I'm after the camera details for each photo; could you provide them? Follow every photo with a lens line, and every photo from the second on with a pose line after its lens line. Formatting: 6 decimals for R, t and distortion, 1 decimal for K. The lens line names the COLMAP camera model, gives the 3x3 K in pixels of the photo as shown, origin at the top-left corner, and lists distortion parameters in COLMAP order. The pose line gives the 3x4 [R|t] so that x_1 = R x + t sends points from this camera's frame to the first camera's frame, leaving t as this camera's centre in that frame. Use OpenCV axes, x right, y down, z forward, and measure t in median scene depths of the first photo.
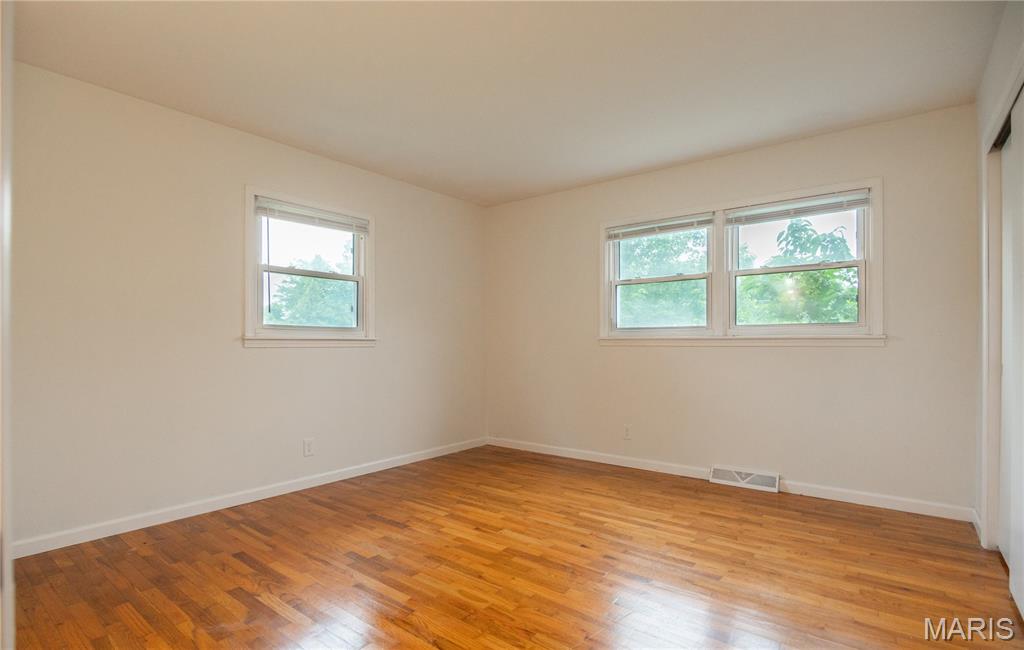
lens RADIAL K [[501.0, 0, 510.1], [0, 501.0, 332.3], [0, 0, 1]] dist [-0.005669, -0.000185]
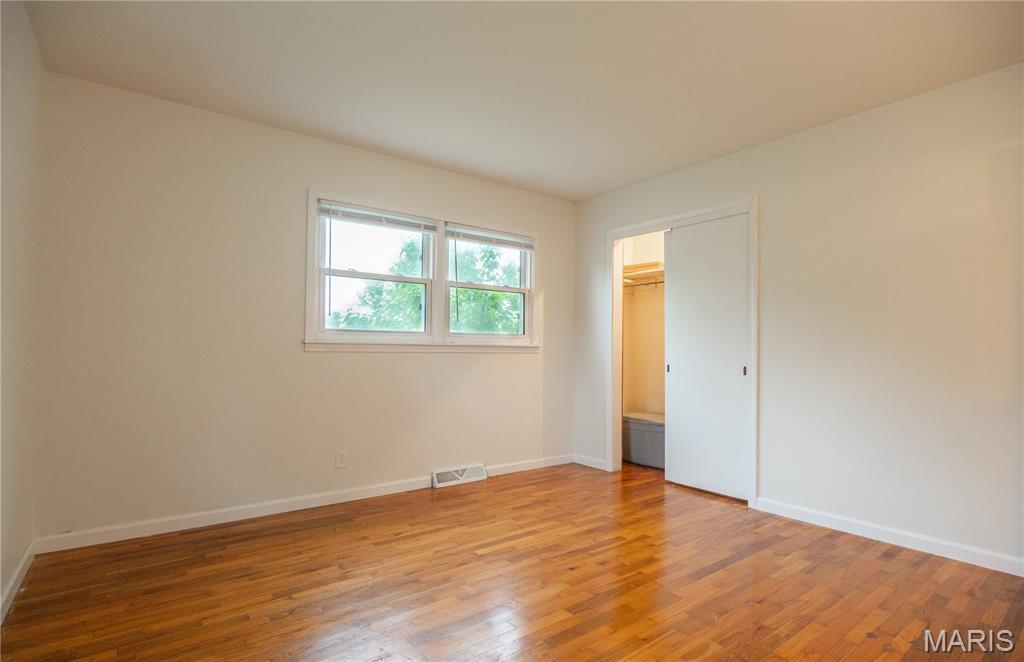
lens RADIAL K [[500.6, 0, 510.6], [0, 500.6, 332.9], [0, 0, 1]] dist [-0.009866, -0.000343]
pose [[0.256267, 0.040901, 0.965740, -0.589607], [-0.028498, 0.998990, -0.034747, 0.021734], [-0.966186, -0.018617, 0.257174, 0.660407]]
